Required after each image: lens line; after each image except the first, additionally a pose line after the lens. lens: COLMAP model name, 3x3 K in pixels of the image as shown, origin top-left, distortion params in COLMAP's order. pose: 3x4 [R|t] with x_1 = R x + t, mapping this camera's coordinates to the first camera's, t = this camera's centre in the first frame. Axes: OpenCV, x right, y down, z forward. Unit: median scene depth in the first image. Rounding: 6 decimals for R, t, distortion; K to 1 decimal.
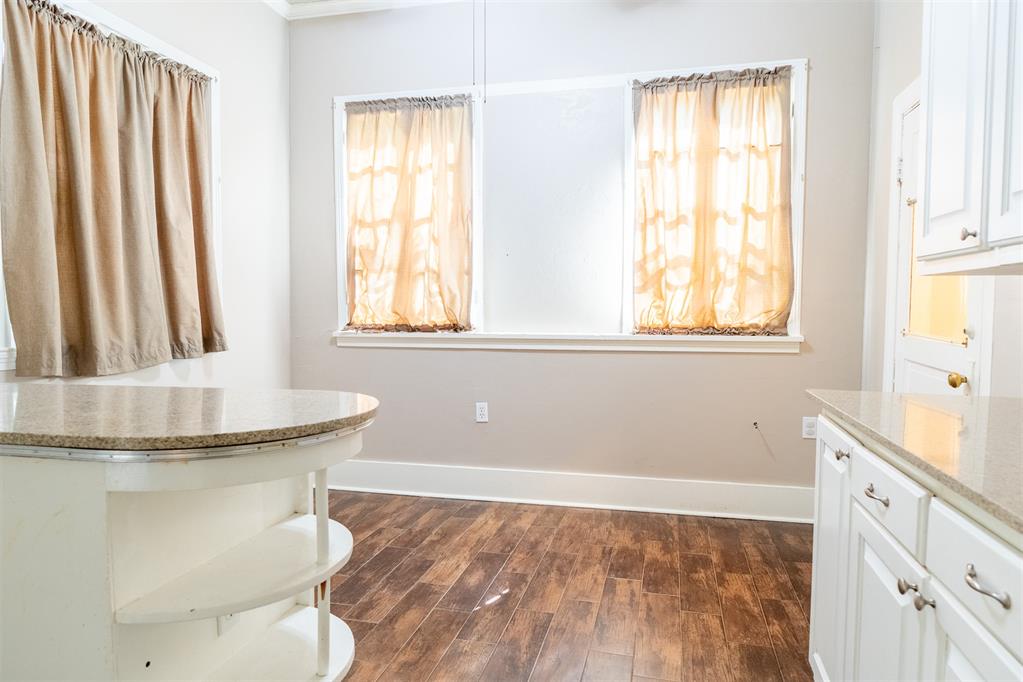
lens RADIAL K [[641.7, 0, 515.9], [0, 641.7, 341.9], [0, 0, 1]] dist [0.000357, -0.006896]
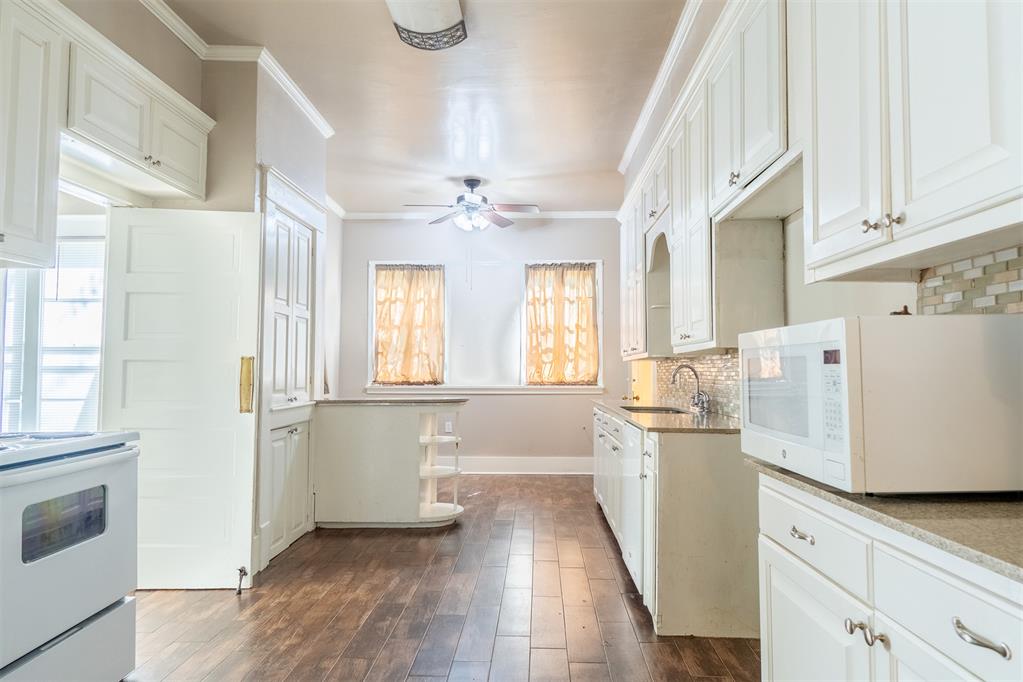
lens RADIAL K [[641.7, 0, 511.5], [0, 641.7, 341.4], [0, 0, 1]] dist [0.000357, -0.006896]
pose [[0.981551, 0.010849, 0.190894, -0.265369], [0.009362, 0.994464, -0.104657, 0.064629], [-0.190973, 0.104513, 0.976016, -1.041110]]
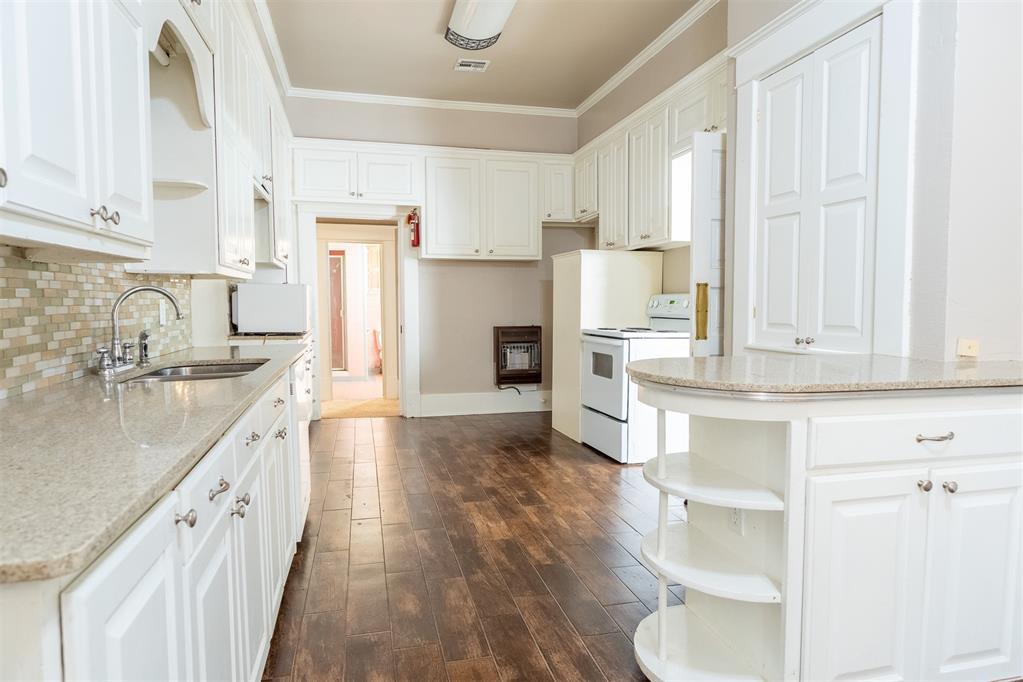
lens RADIAL K [[641.7, 0, 508.9], [0, 641.7, 341.4], [0, 0, 1]] dist [0.000357, -0.006896]
pose [[-0.895281, 0.031524, -0.444386, 0.363842], [-0.024397, 0.992527, 0.119559, -0.071743], [0.444834, 0.117881, -0.887821, 1.265683]]
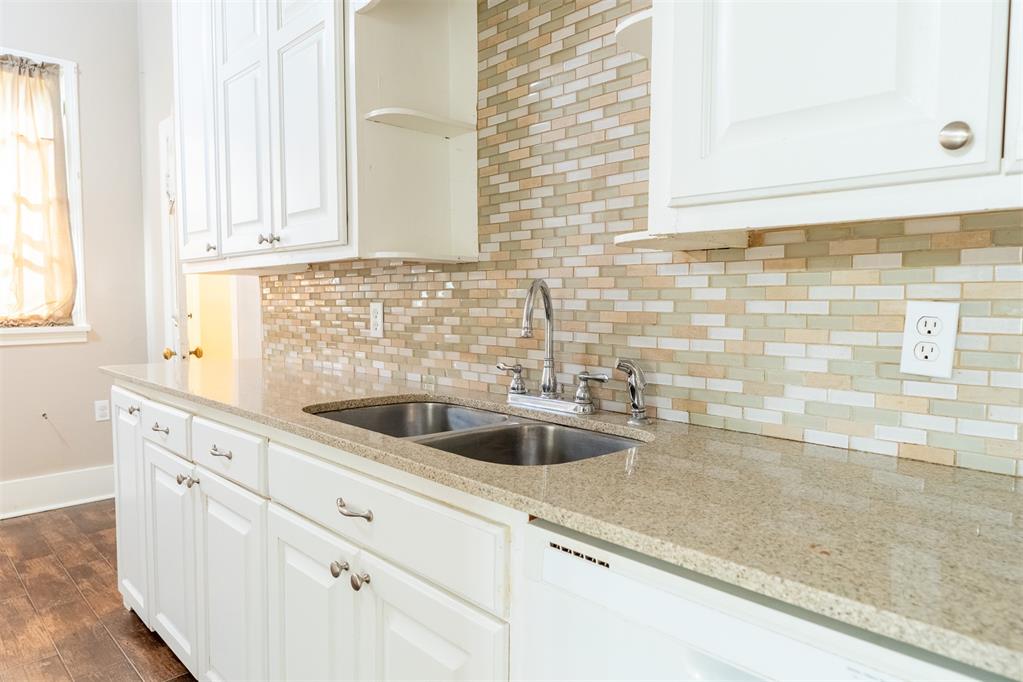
lens RADIAL K [[641.7, 0, 512.0], [0, 641.7, 338.8], [0, 0, 1]] dist [0.000357, -0.006896]
pose [[0.531365, -0.055623, 0.845315, -0.077778], [0.049591, 0.998173, 0.034509, 0.010616], [-0.845691, 0.023583, 0.533152, -0.153514]]
